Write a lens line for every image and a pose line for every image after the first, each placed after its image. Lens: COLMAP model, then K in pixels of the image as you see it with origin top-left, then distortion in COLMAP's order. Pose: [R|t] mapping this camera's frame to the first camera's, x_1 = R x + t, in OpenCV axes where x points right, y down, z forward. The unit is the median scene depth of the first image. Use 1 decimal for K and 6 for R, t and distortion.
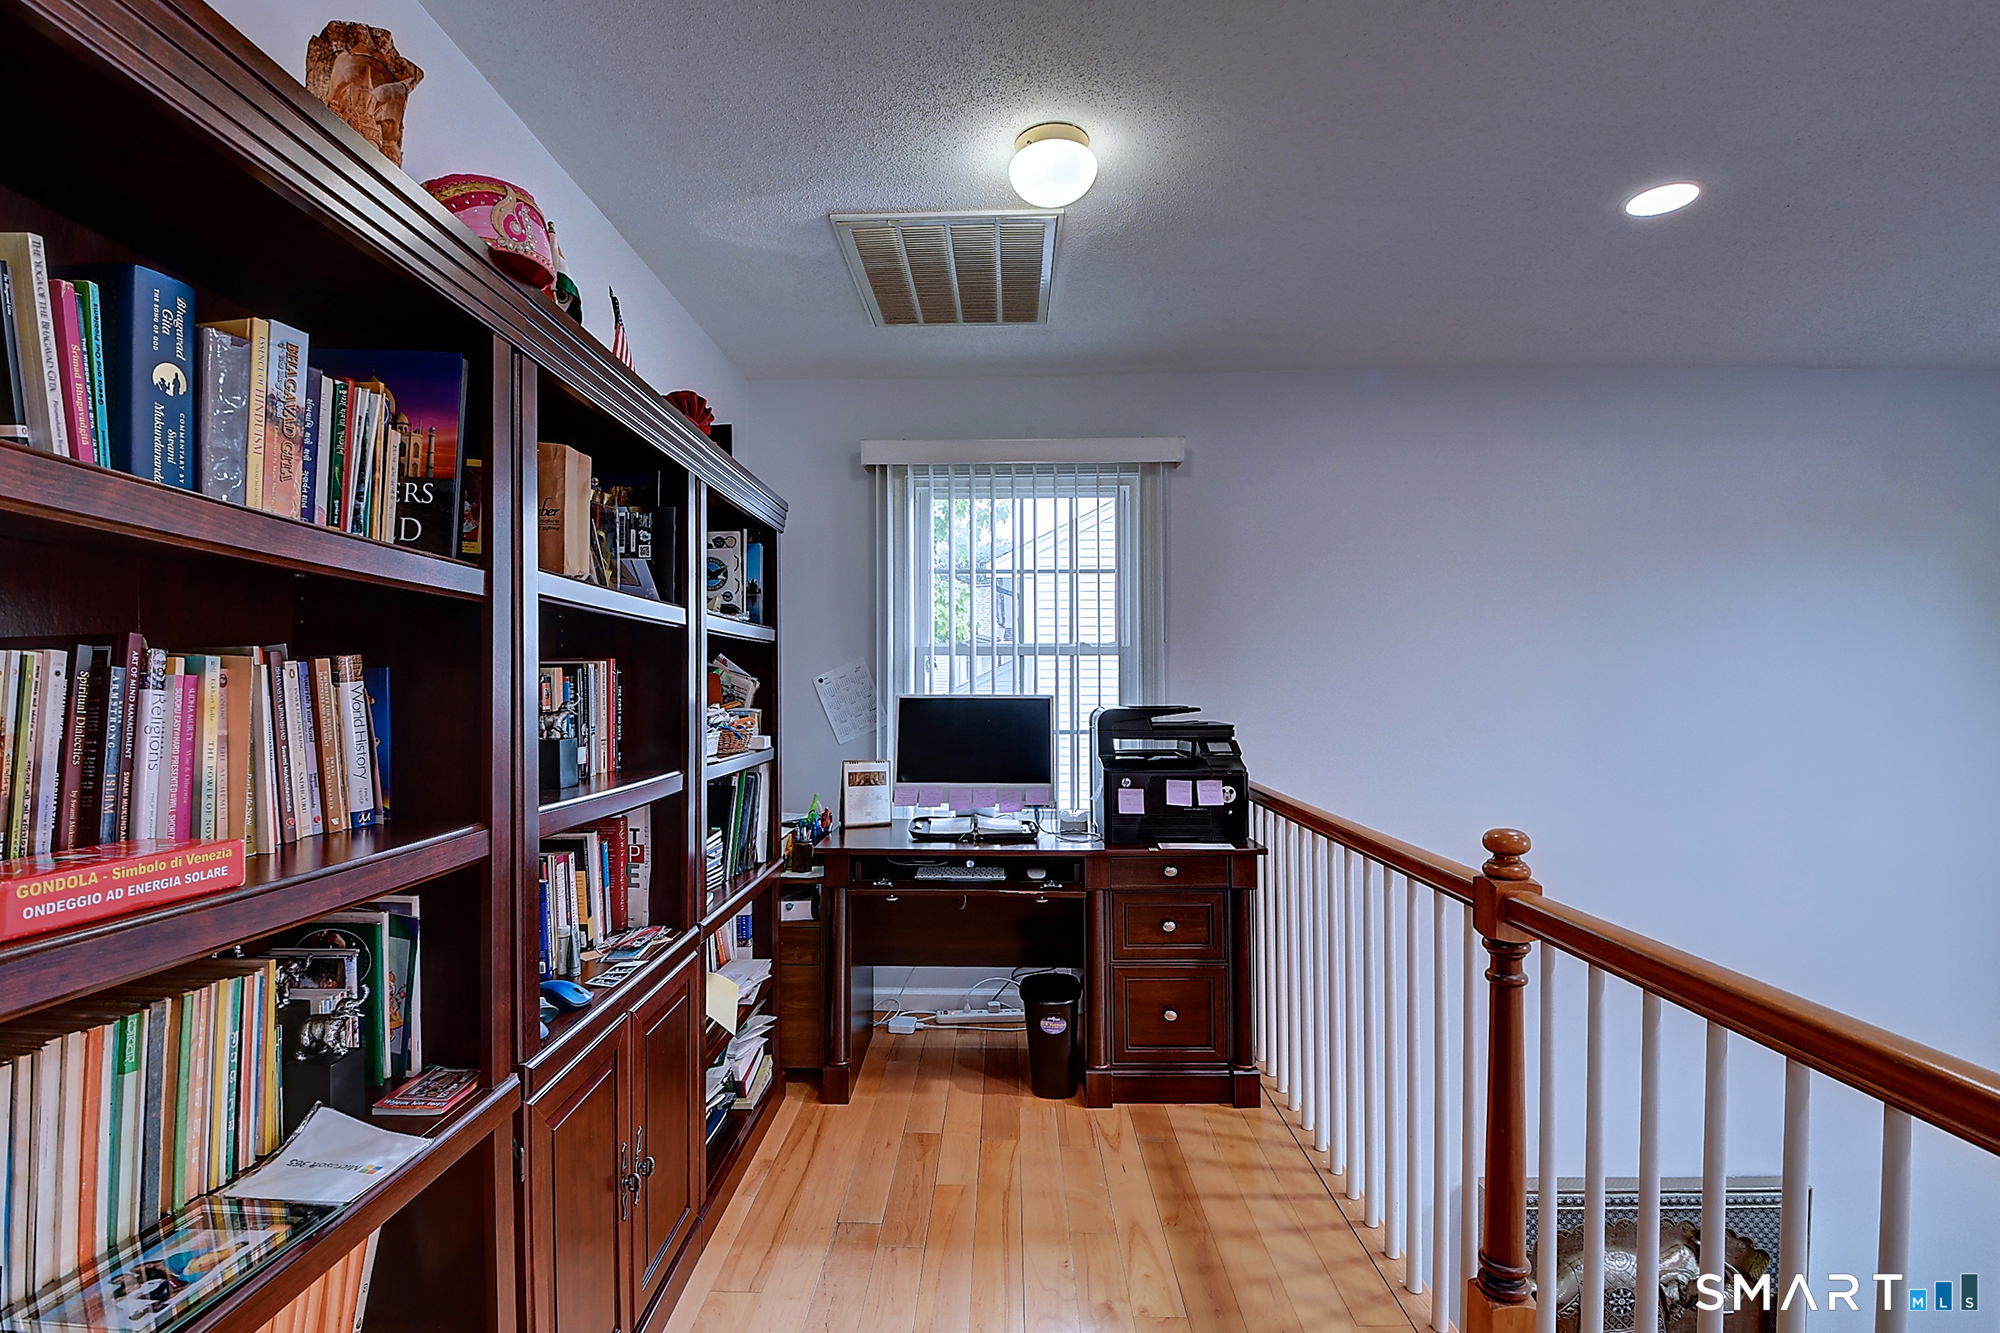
lens RADIAL K [[905.8, 0, 1000.0], [0, 905.8, 666.5], [0, 0, 1]] dist [0.037069, -0.019717]
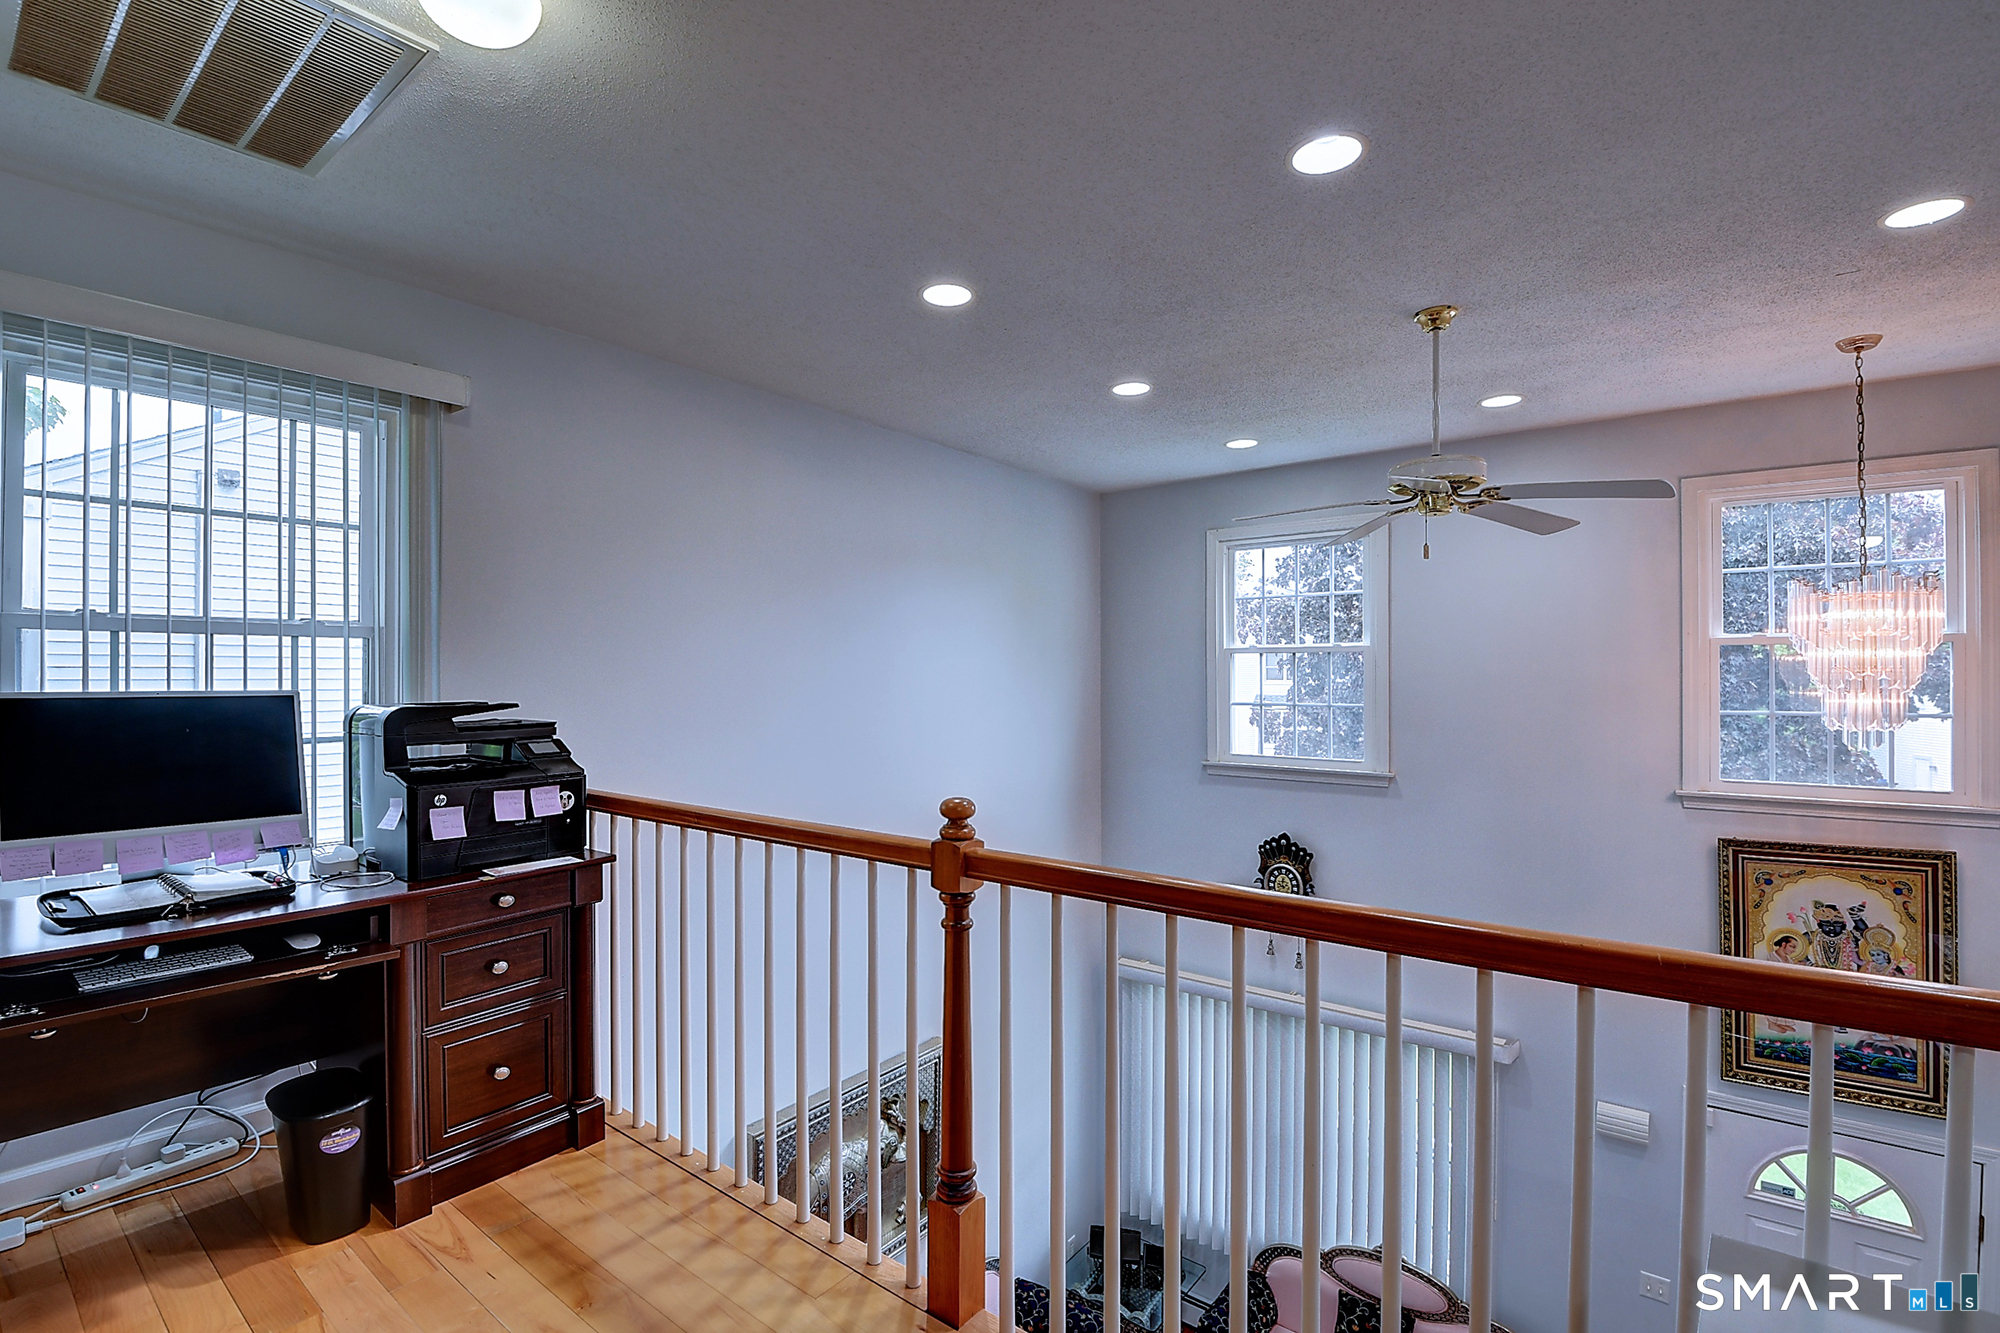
lens RADIAL K [[905.8, 0, 1000.0], [0, 905.8, 666.5], [0, 0, 1]] dist [0.037069, -0.019717]
pose [[0.640522, 0.004974, 0.767923, -0.163686], [-0.018644, 0.999785, 0.009075, -0.006028], [-0.767713, -0.020130, 0.640477, 0.112174]]
